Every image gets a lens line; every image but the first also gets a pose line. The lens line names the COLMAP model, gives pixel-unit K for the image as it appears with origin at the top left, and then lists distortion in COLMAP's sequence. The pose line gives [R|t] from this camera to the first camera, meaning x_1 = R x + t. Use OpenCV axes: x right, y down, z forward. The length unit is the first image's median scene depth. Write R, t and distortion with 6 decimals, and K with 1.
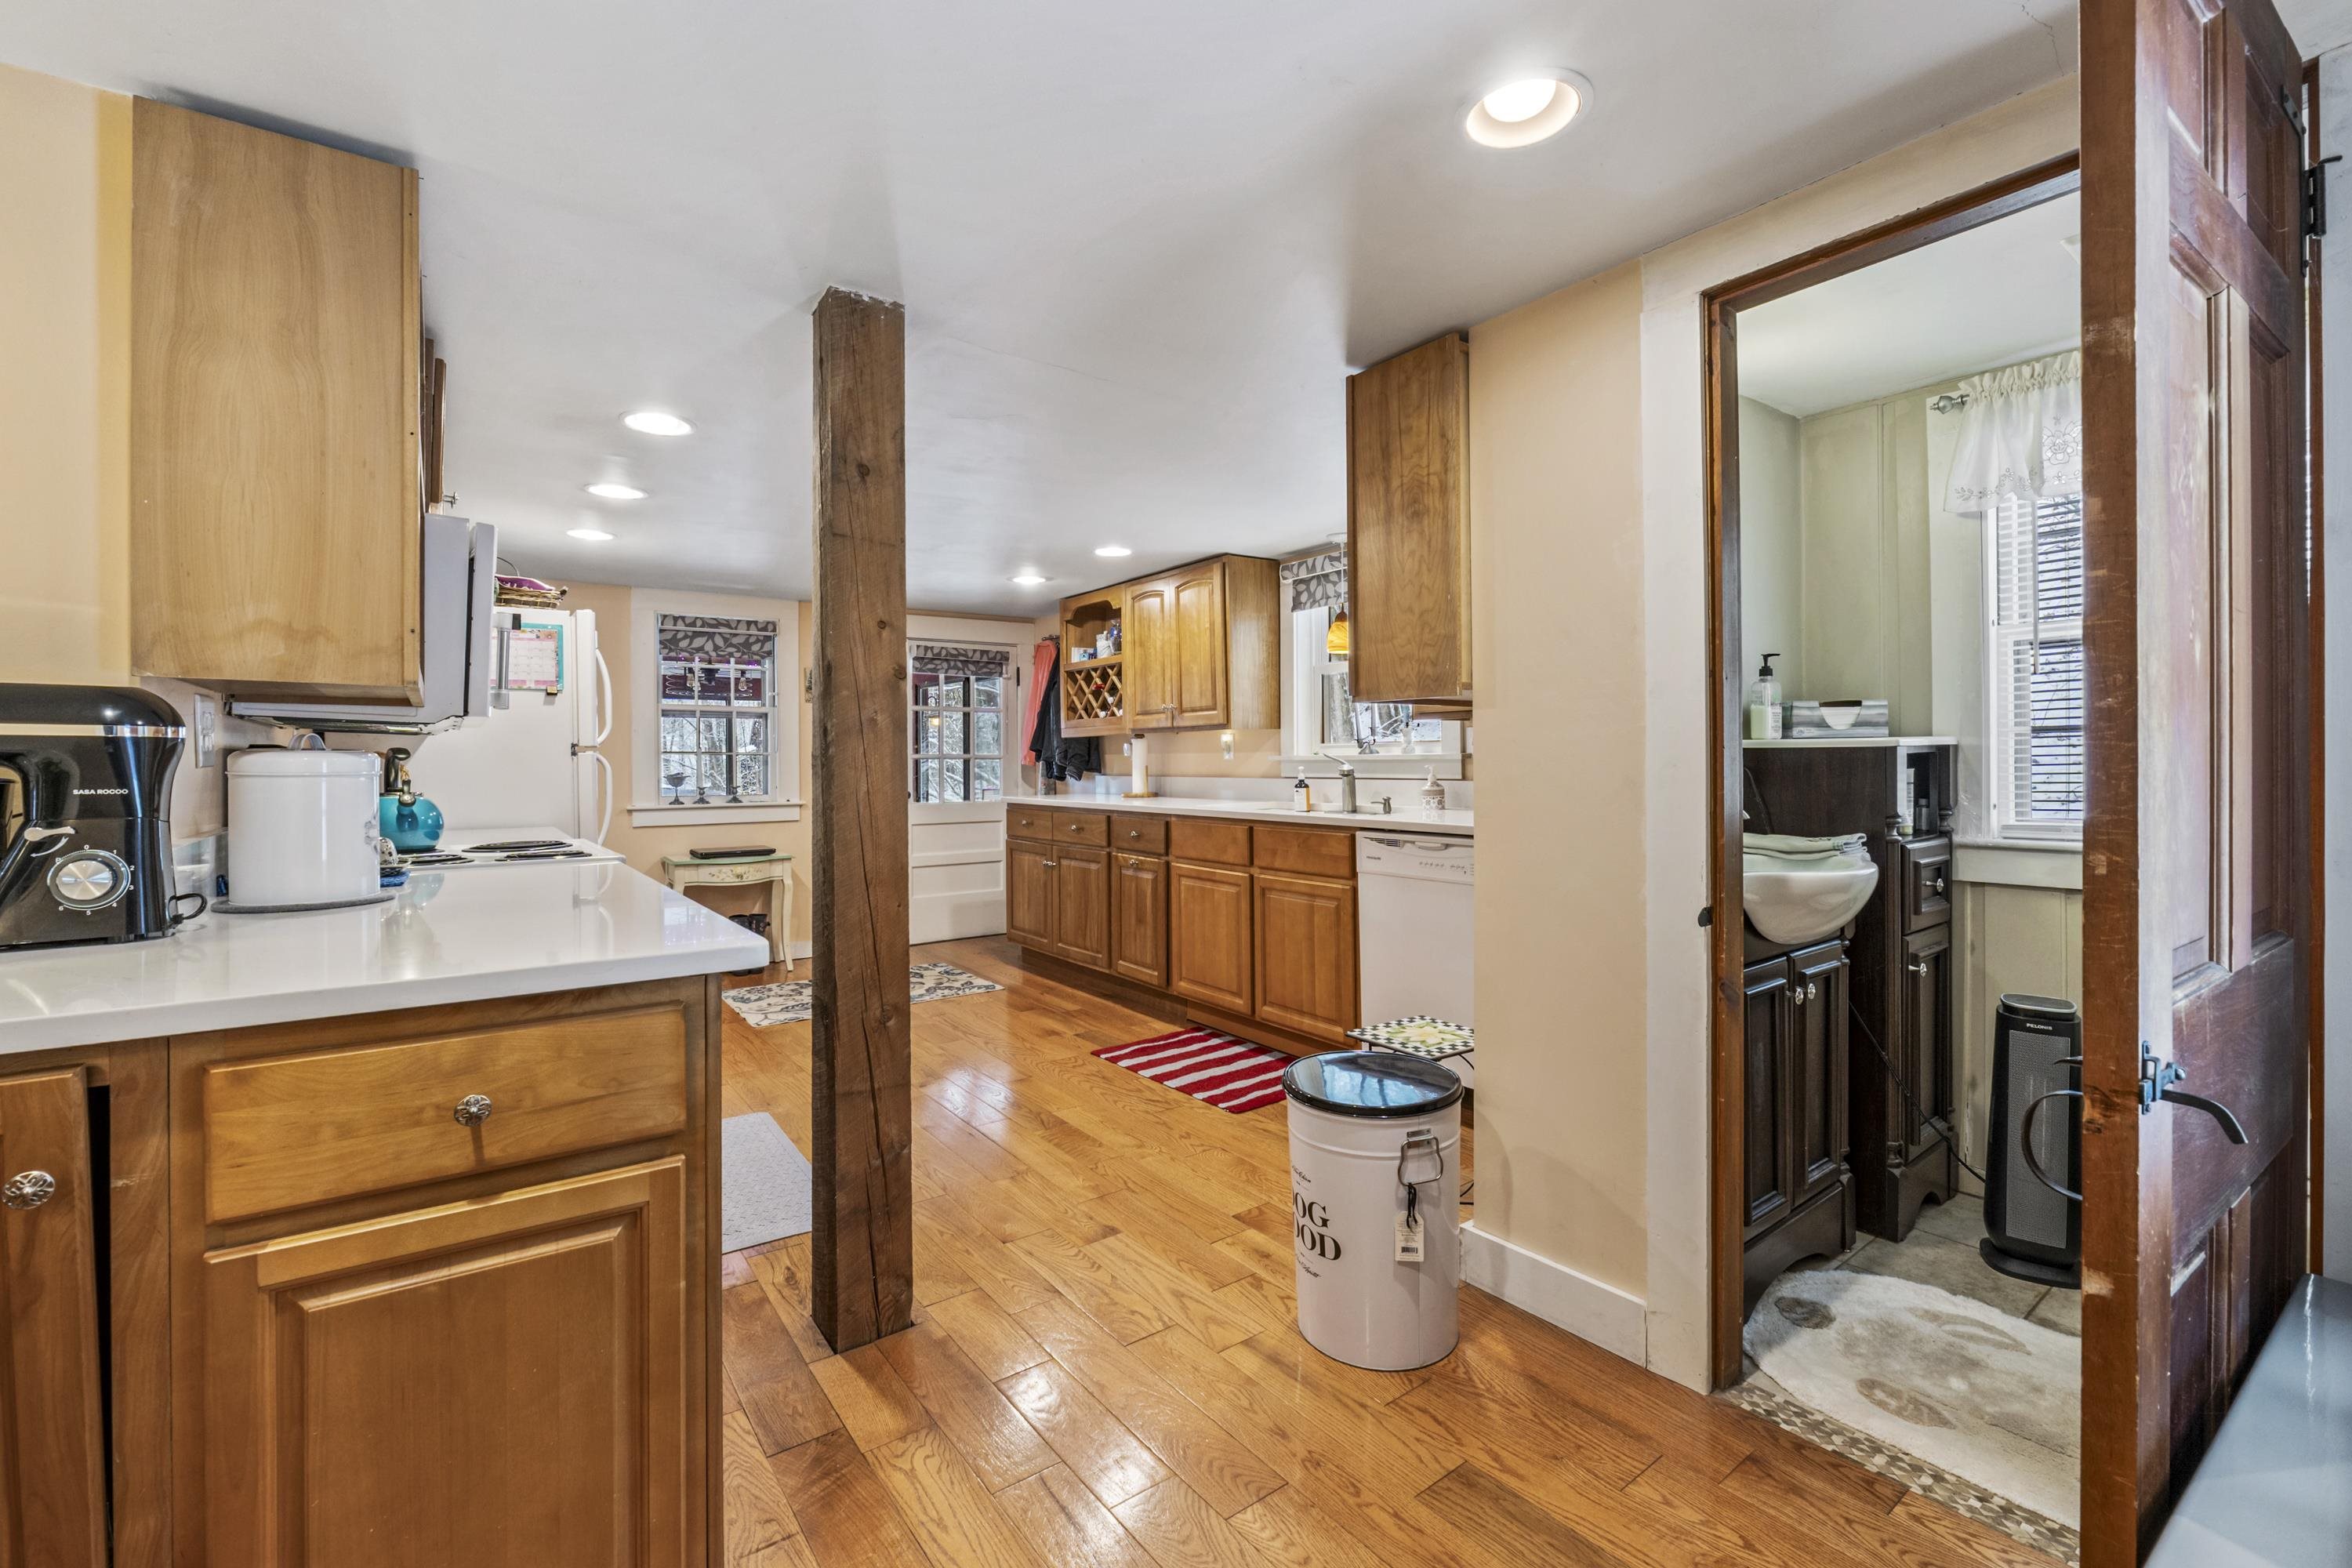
lens RADIAL K [[995.2, 0, 1164.1], [0, 995.2, 768.5], [0, 0, 1]] dist [-0.010566, 0.000702]
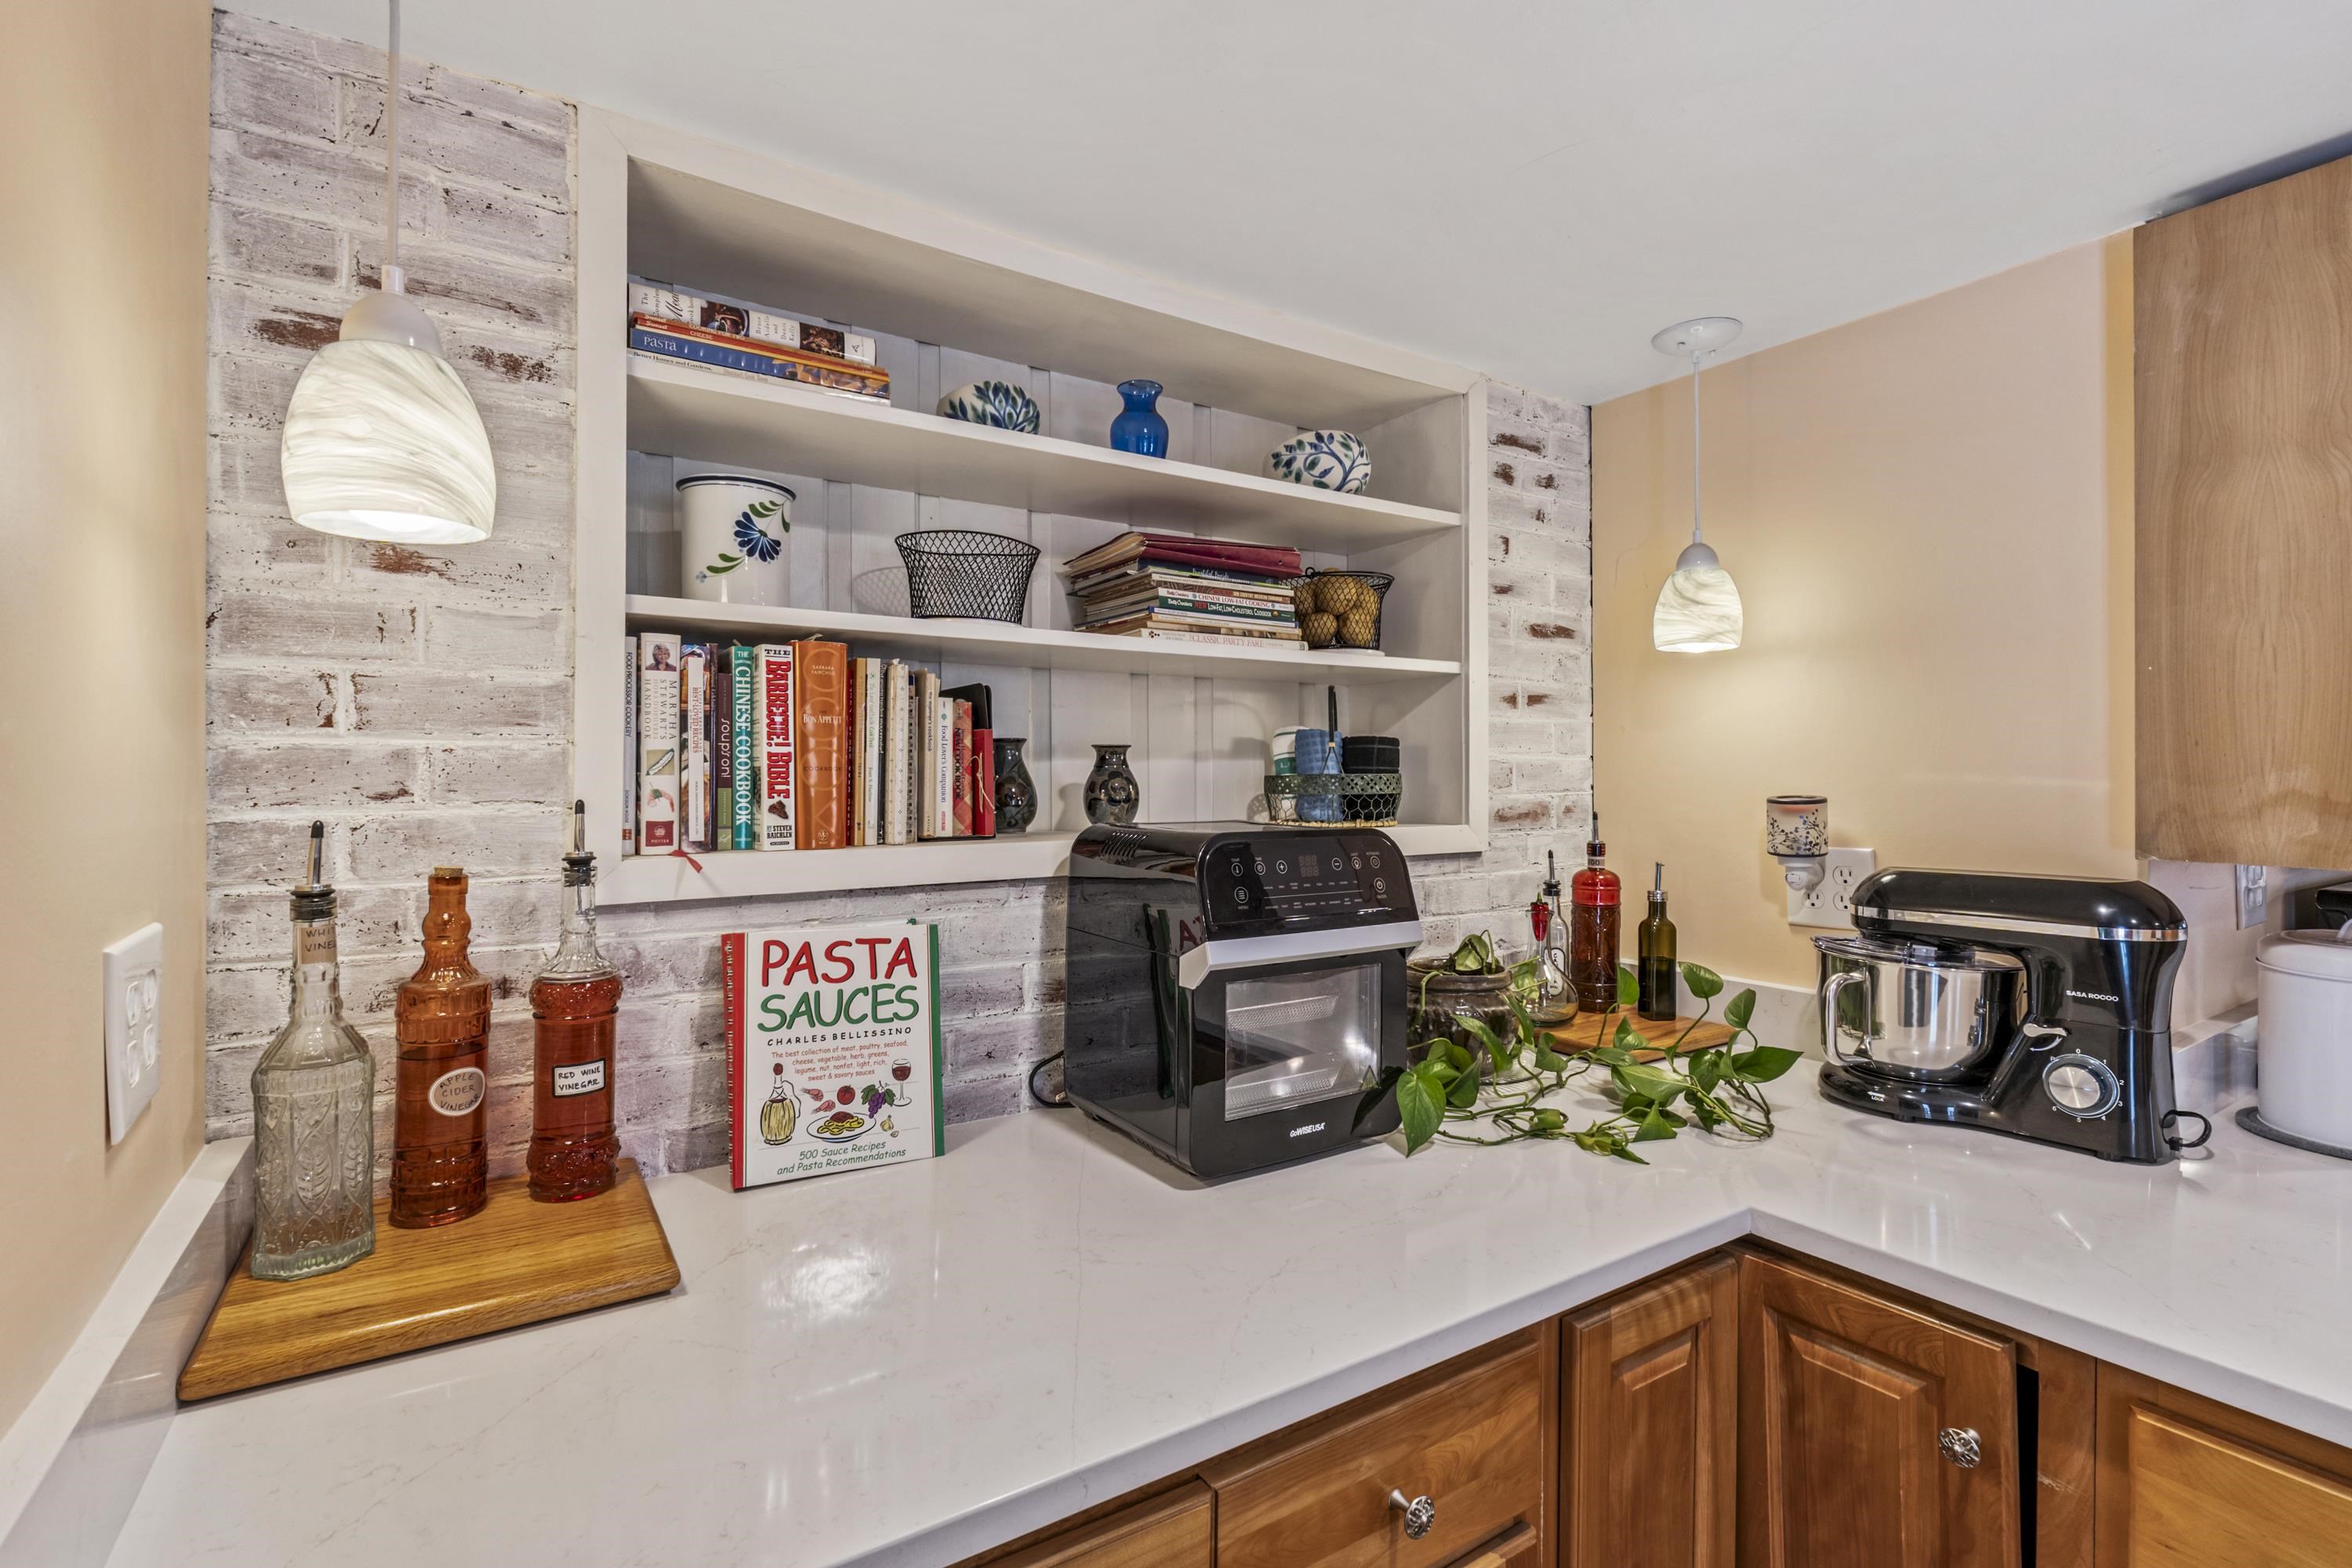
lens RADIAL K [[1073.3, 0, 1165.1], [0, 1073.3, 782.9], [0, 0, 1]] dist [-0.004373, 0.000479]
pose [[-0.054134, 0.008180, -0.998500, -0.000526], [0.001658, 0.999966, 0.008102, -0.062071], [0.998532, -0.001217, -0.054145, 0.052172]]
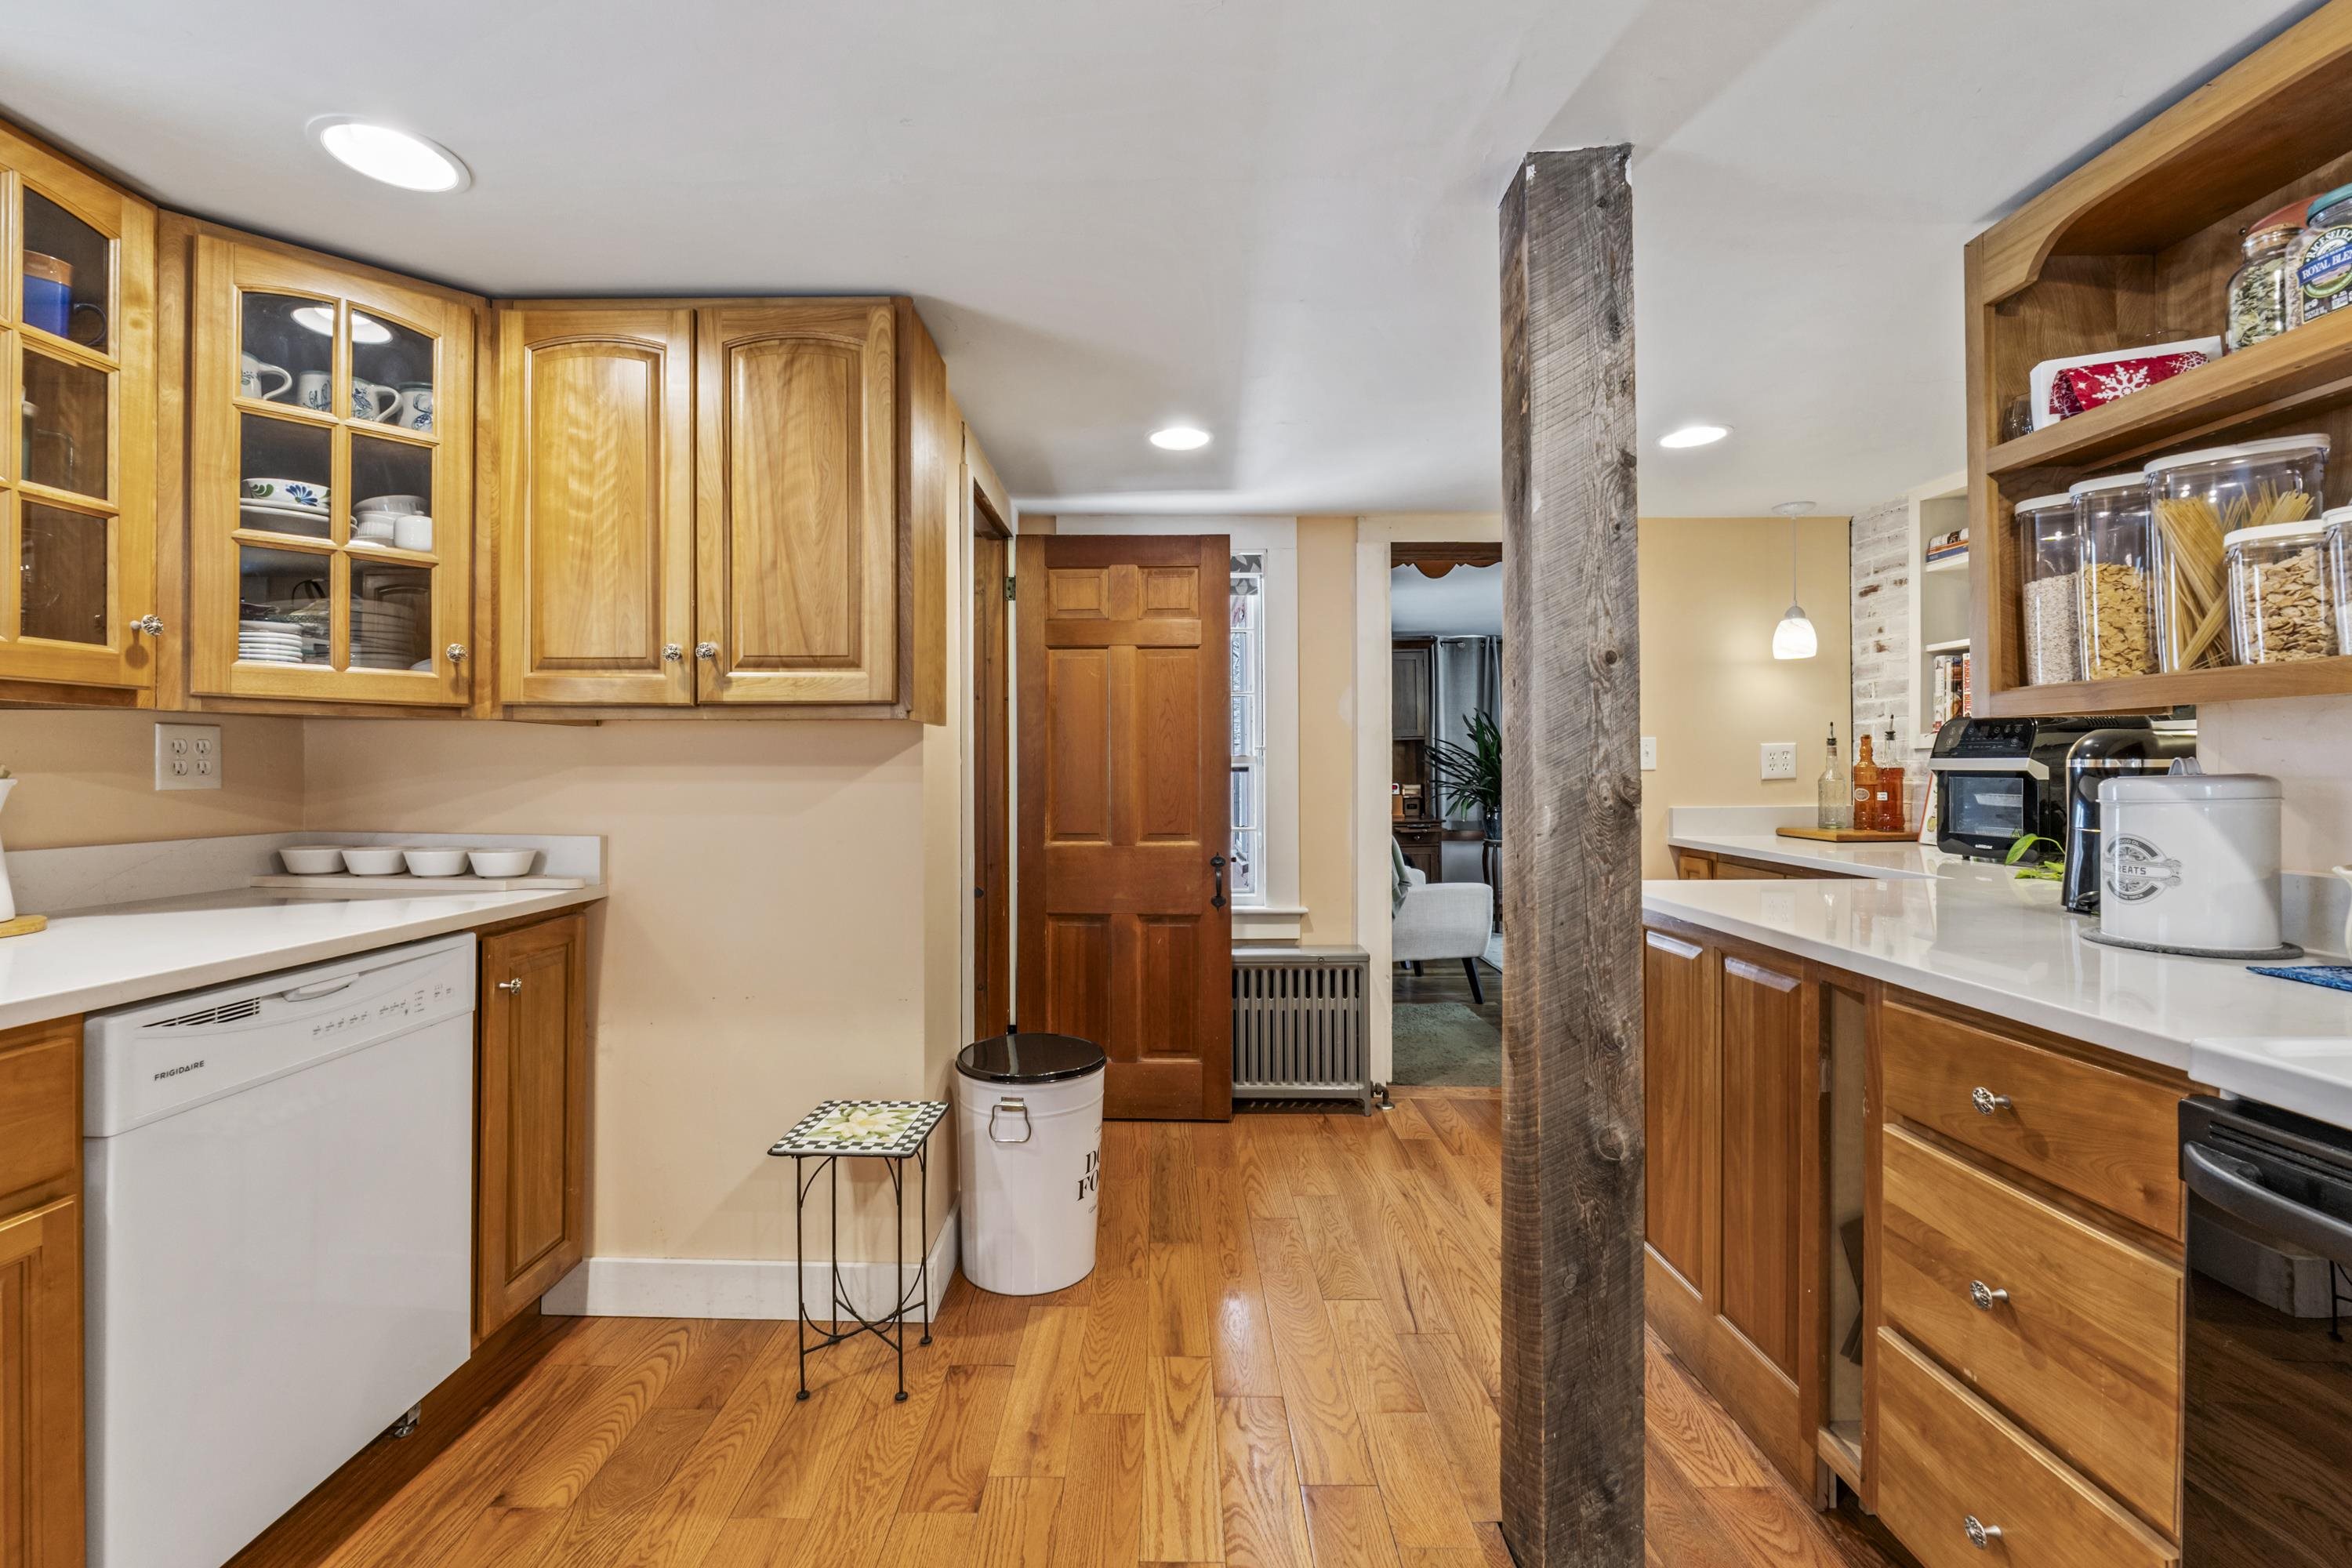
lens RADIAL K [[995.2, 0, 1170.5], [0, 995.2, 758.9], [0, 0, 1]] dist [-0.010566, 0.000702]
pose [[-0.809129, 0.014522, 0.587452, -0.269749], [0.011967, 0.999894, -0.008235, -0.017910], [-0.587510, 0.000367, -0.809217, 0.939105]]
